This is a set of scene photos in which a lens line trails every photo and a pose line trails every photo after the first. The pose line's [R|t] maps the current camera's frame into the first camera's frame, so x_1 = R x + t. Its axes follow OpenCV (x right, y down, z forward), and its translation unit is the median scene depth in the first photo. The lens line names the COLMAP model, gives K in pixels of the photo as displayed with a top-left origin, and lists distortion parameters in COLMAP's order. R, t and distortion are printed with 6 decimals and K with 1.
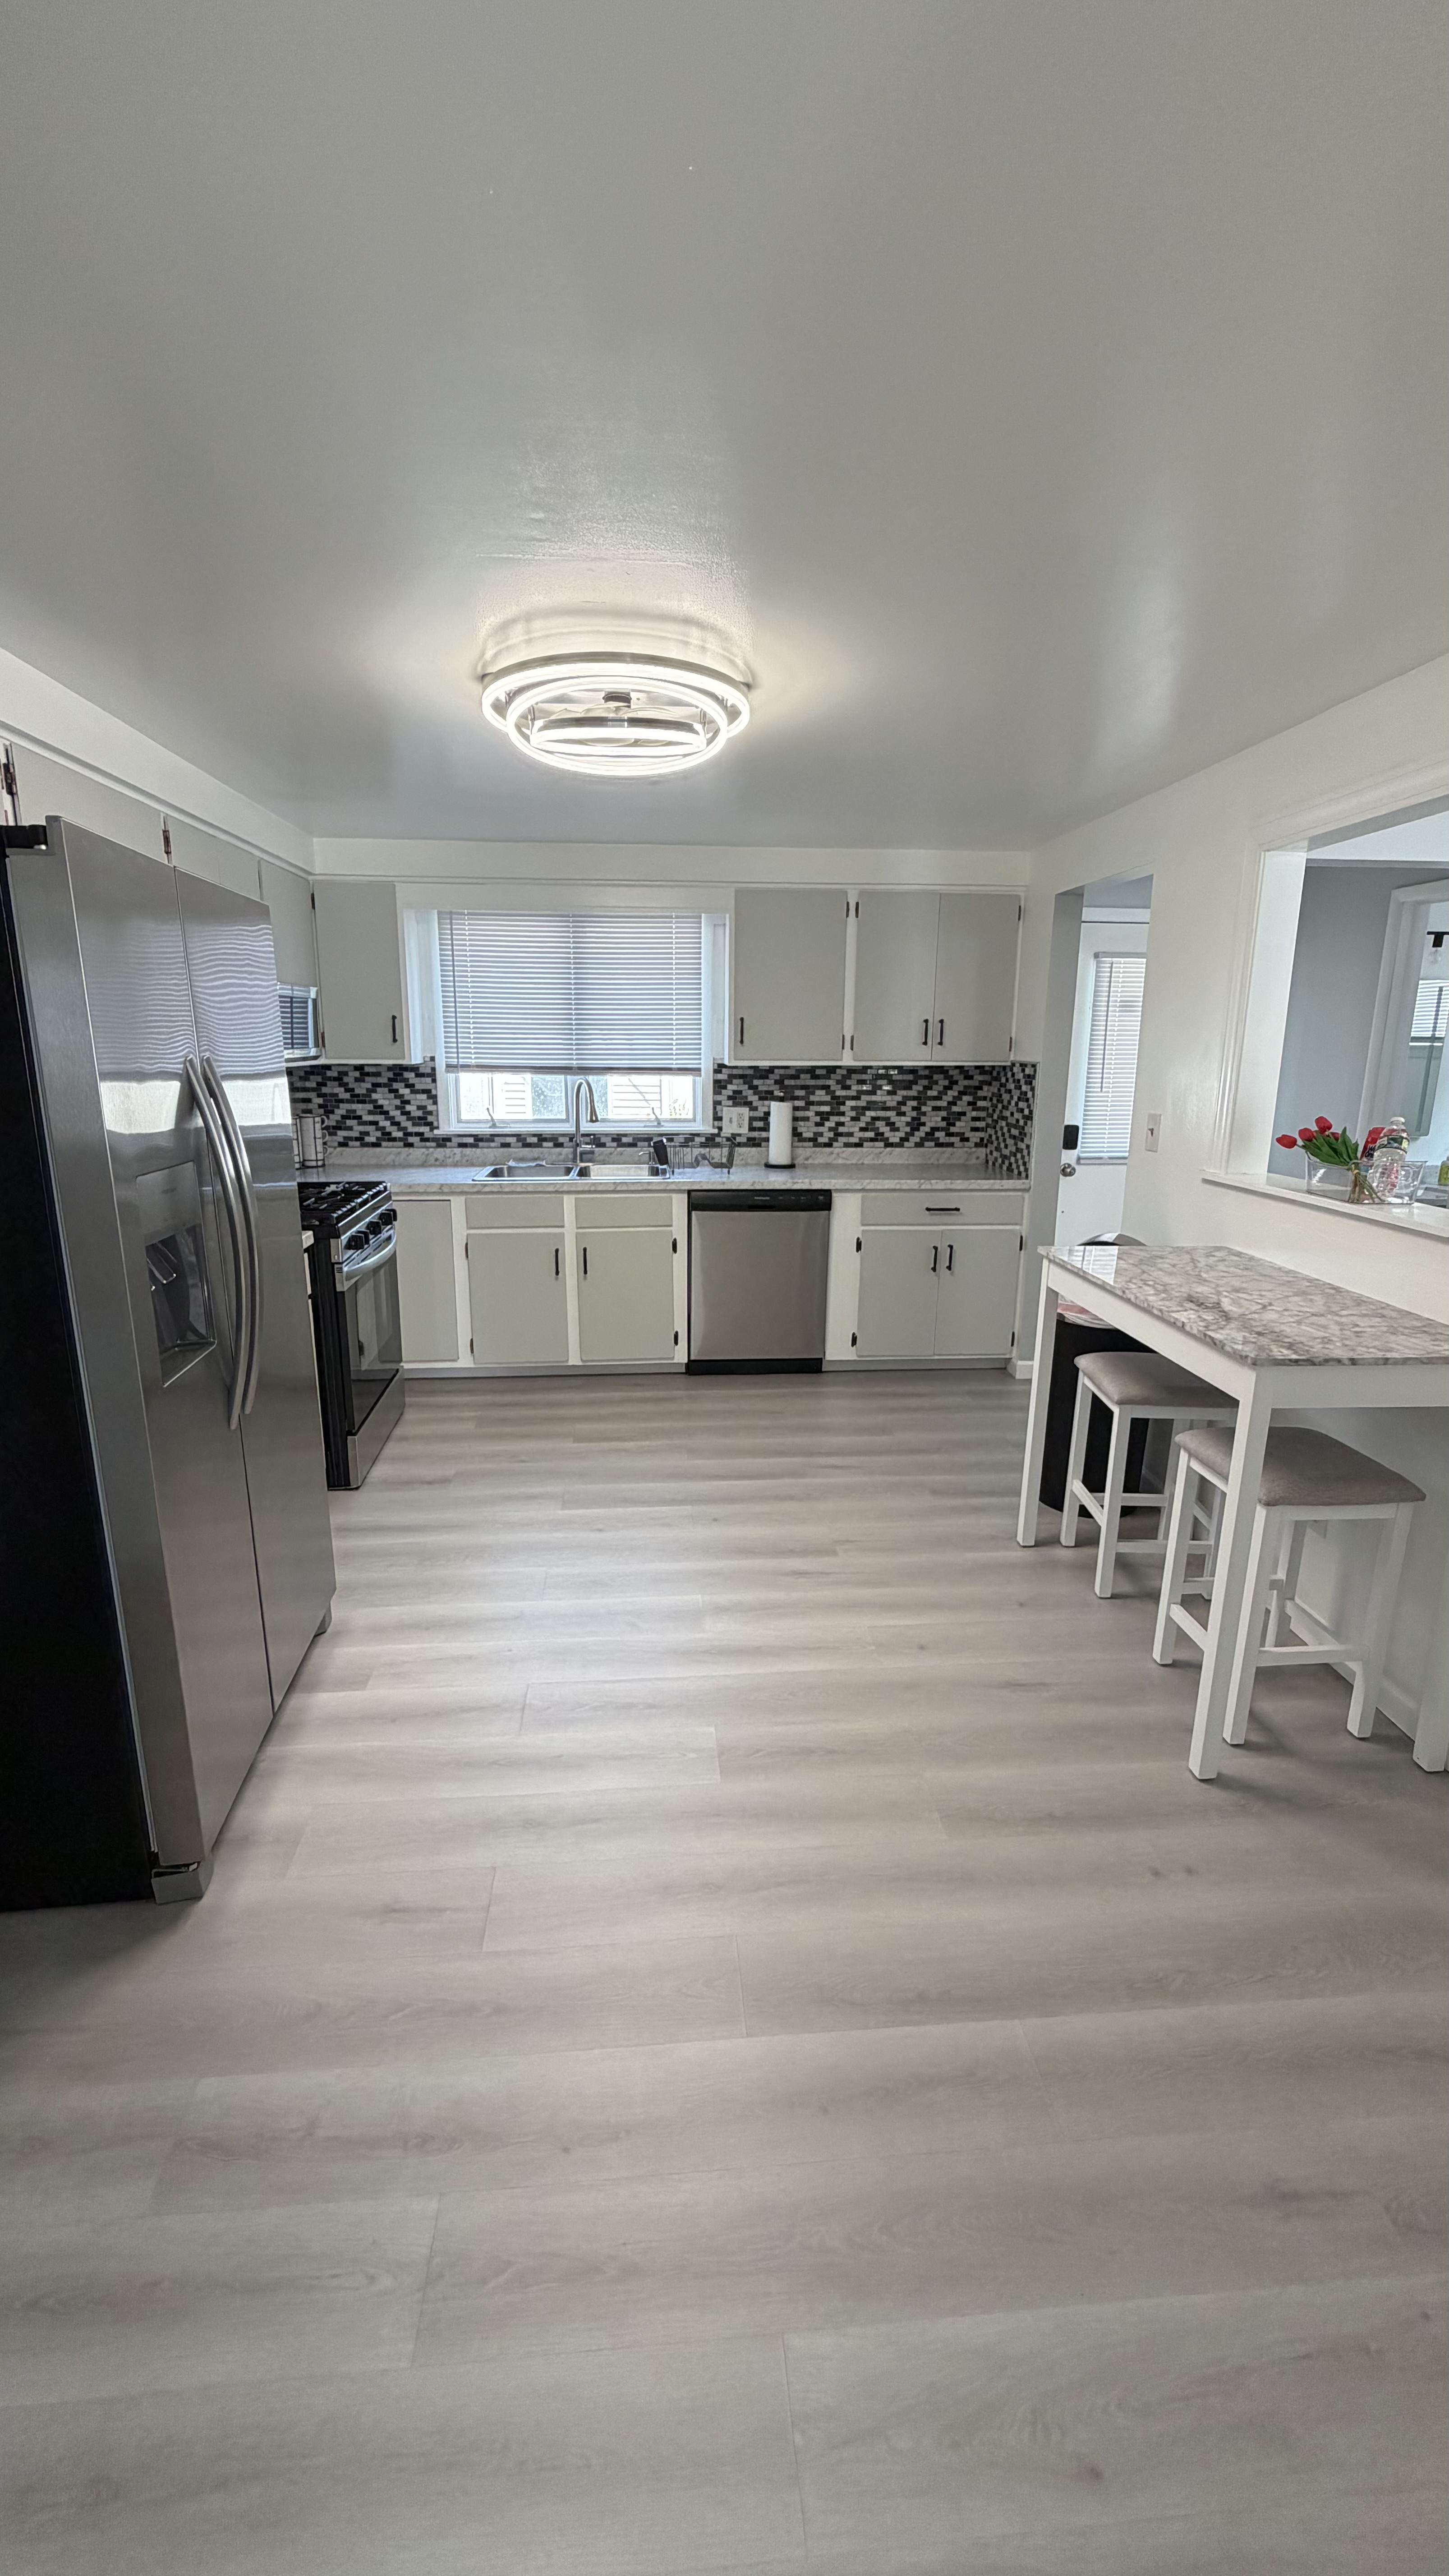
lens RADIAL K [[1029.4, 0, 725.7], [0, 1029.4, 1279.6], [0, 0, 1]] dist [0.000967, -0.000060]
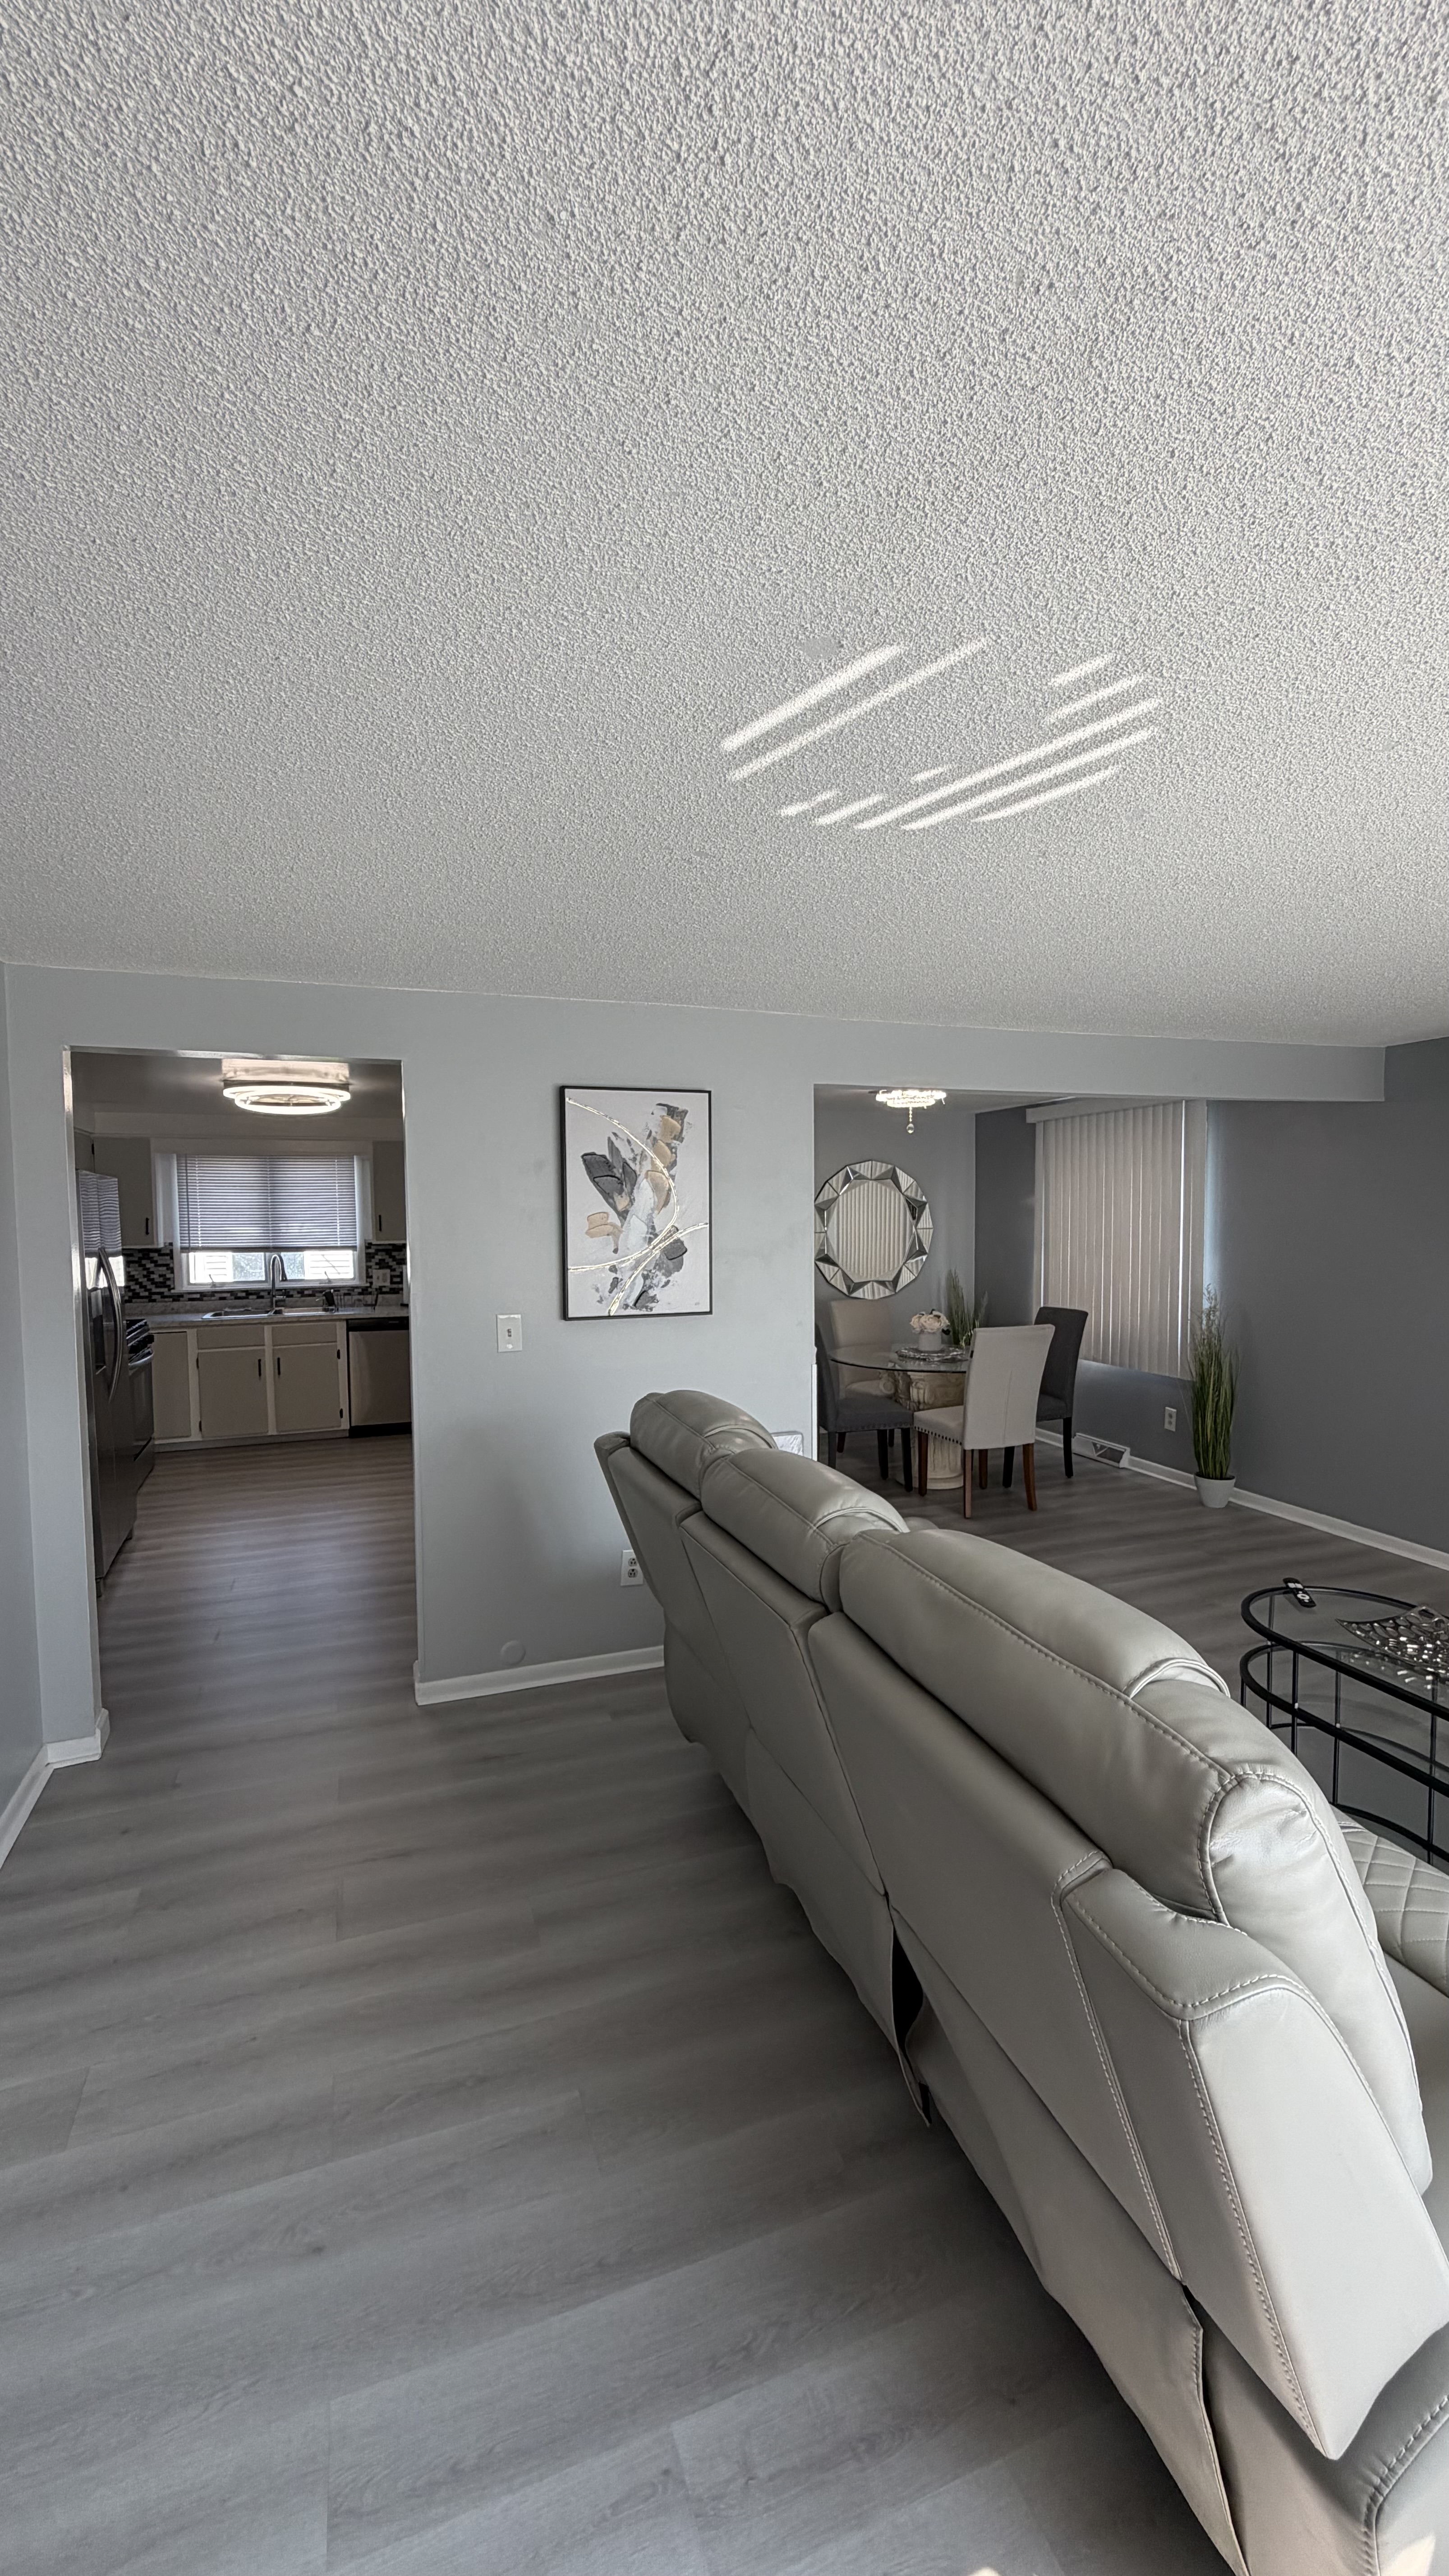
lens RADIAL K [[1029.4, 0, 725.7], [0, 1029.4, 1279.6], [0, 0, 1]] dist [0.000967, -0.000060]
pose [[0.963892, -0.031810, 0.264387, 0.103786], [0.074571, 0.985360, -0.153311, 0.133456], [-0.255640, 0.167491, 0.952153, -0.658148]]
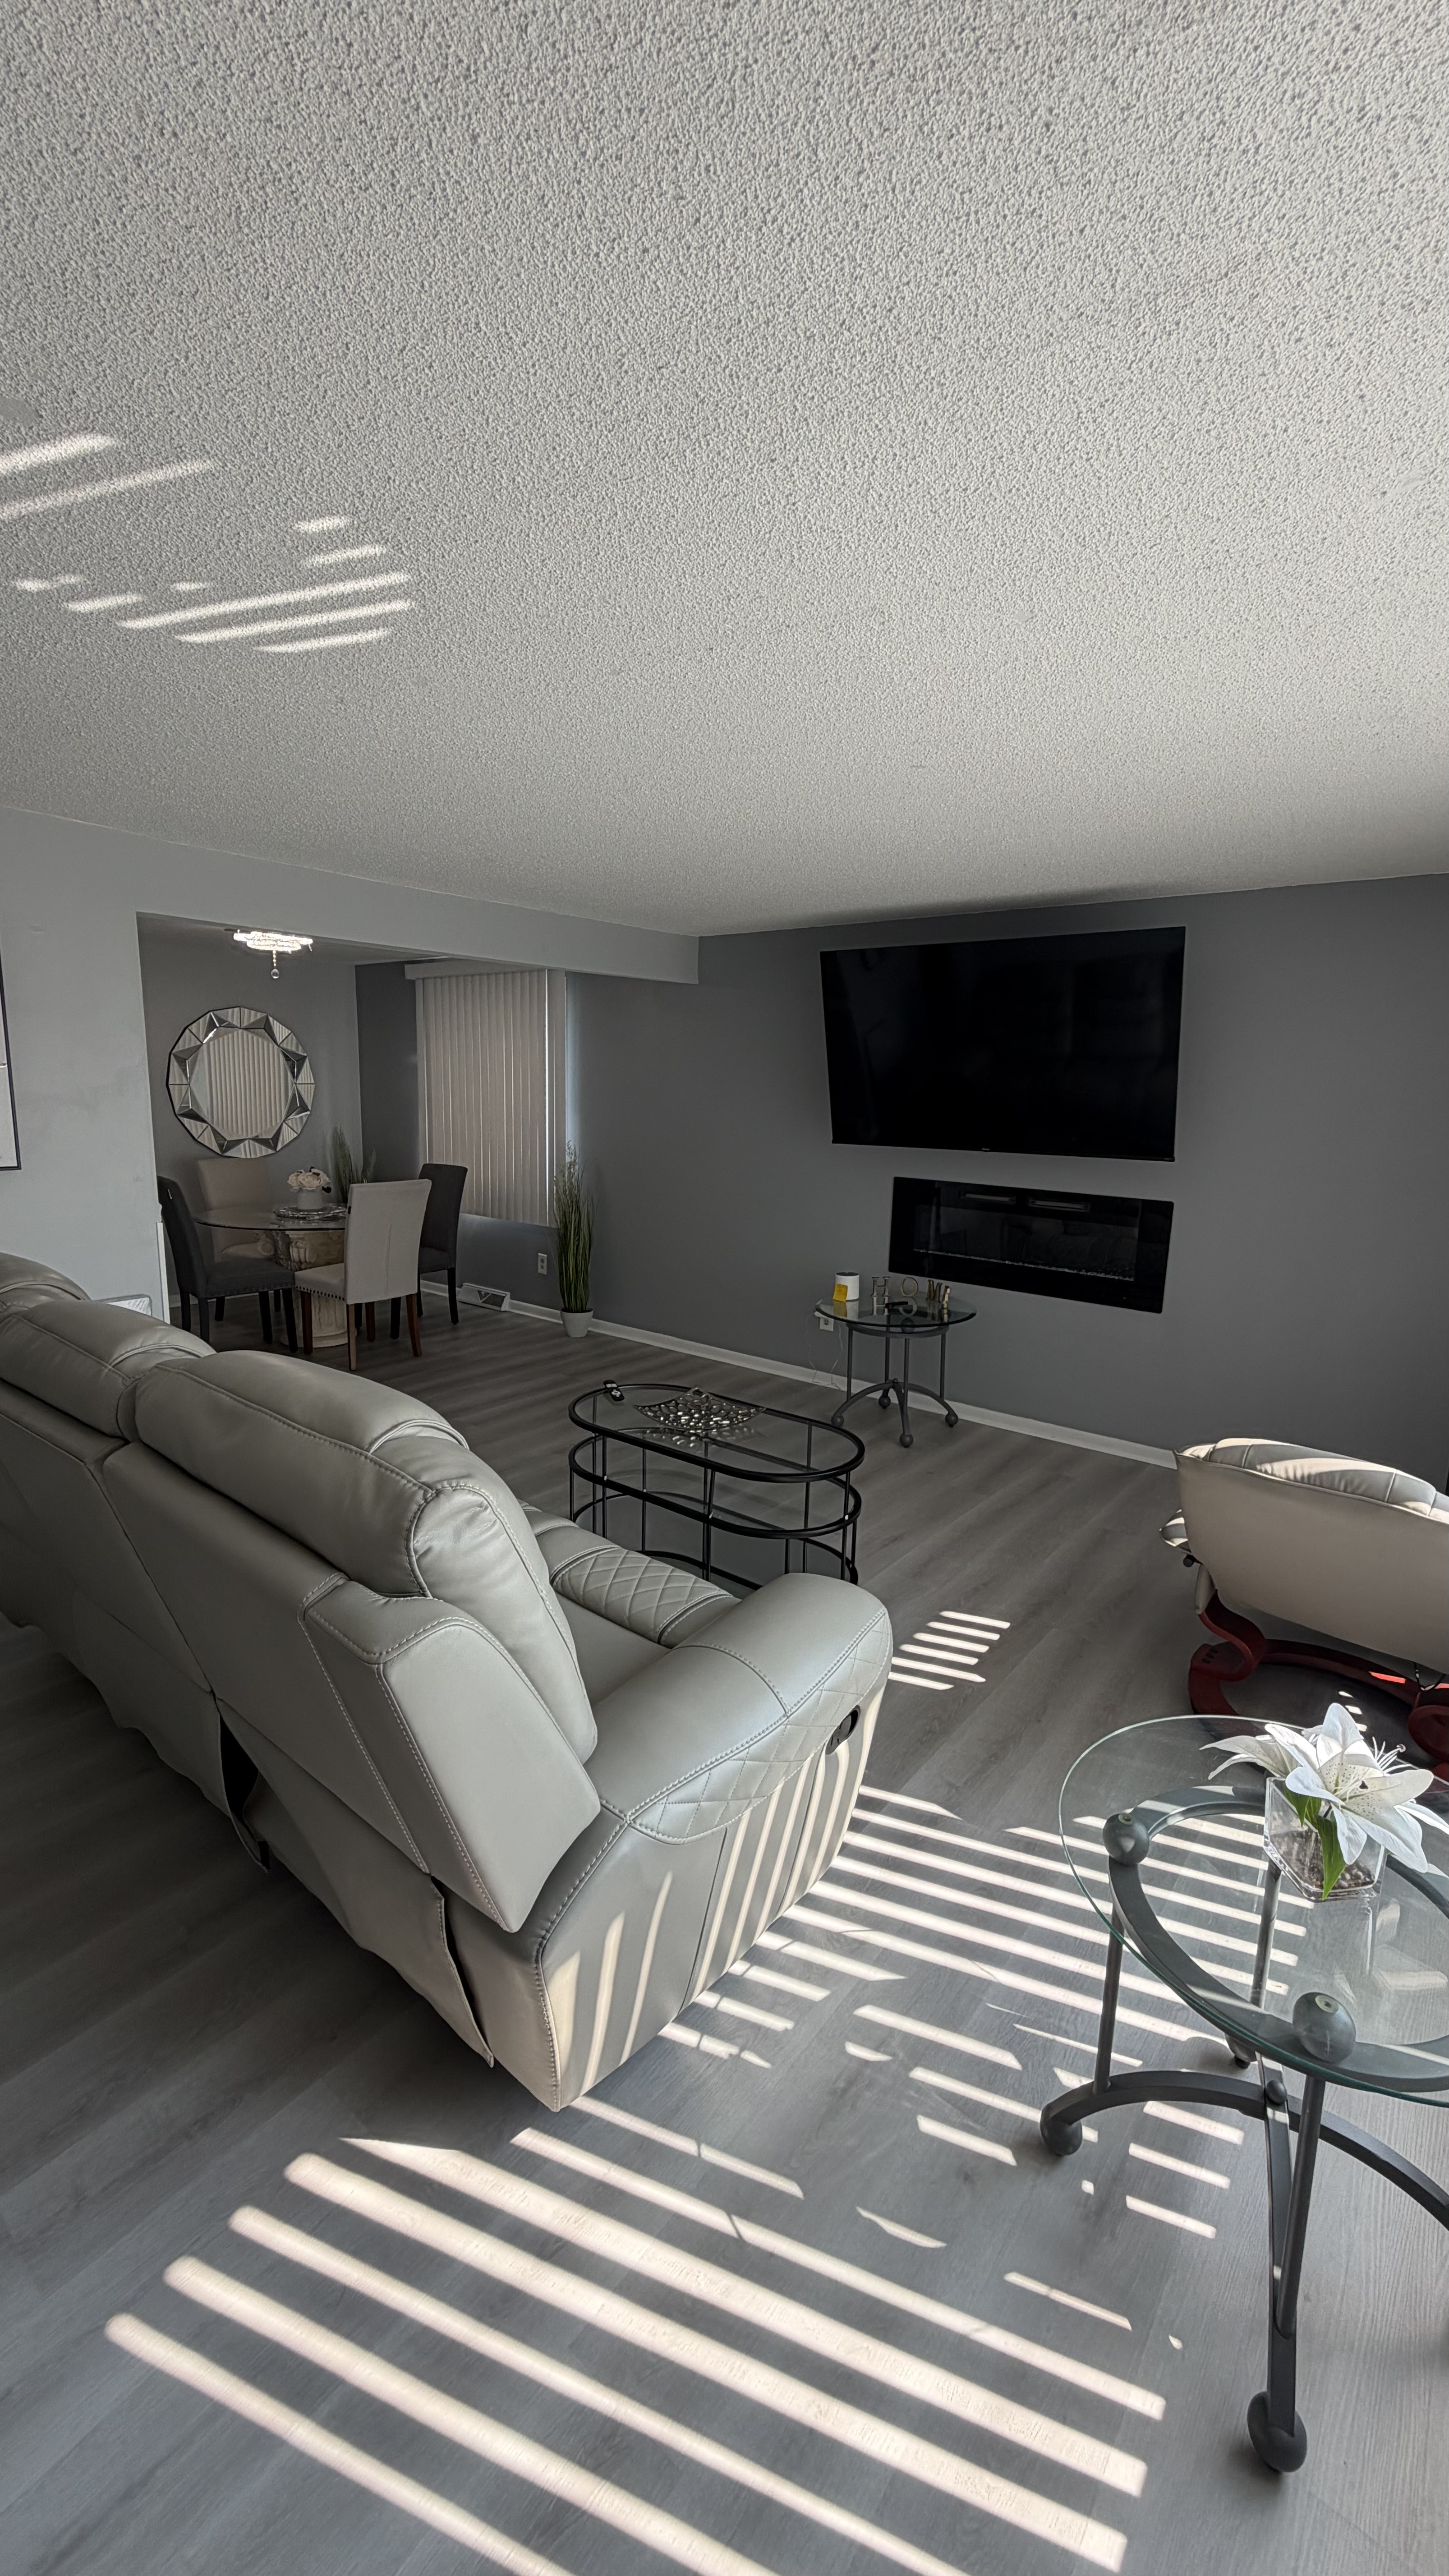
lens RADIAL K [[1029.4, 0, 725.7], [0, 1029.4, 1279.6], [0, 0, 1]] dist [0.000967, -0.000060]
pose [[0.684760, -0.125616, 0.717861, 0.189557], [0.142579, 0.989089, 0.037073, 0.248005], [-0.714685, 0.076966, 0.695199, -0.993087]]
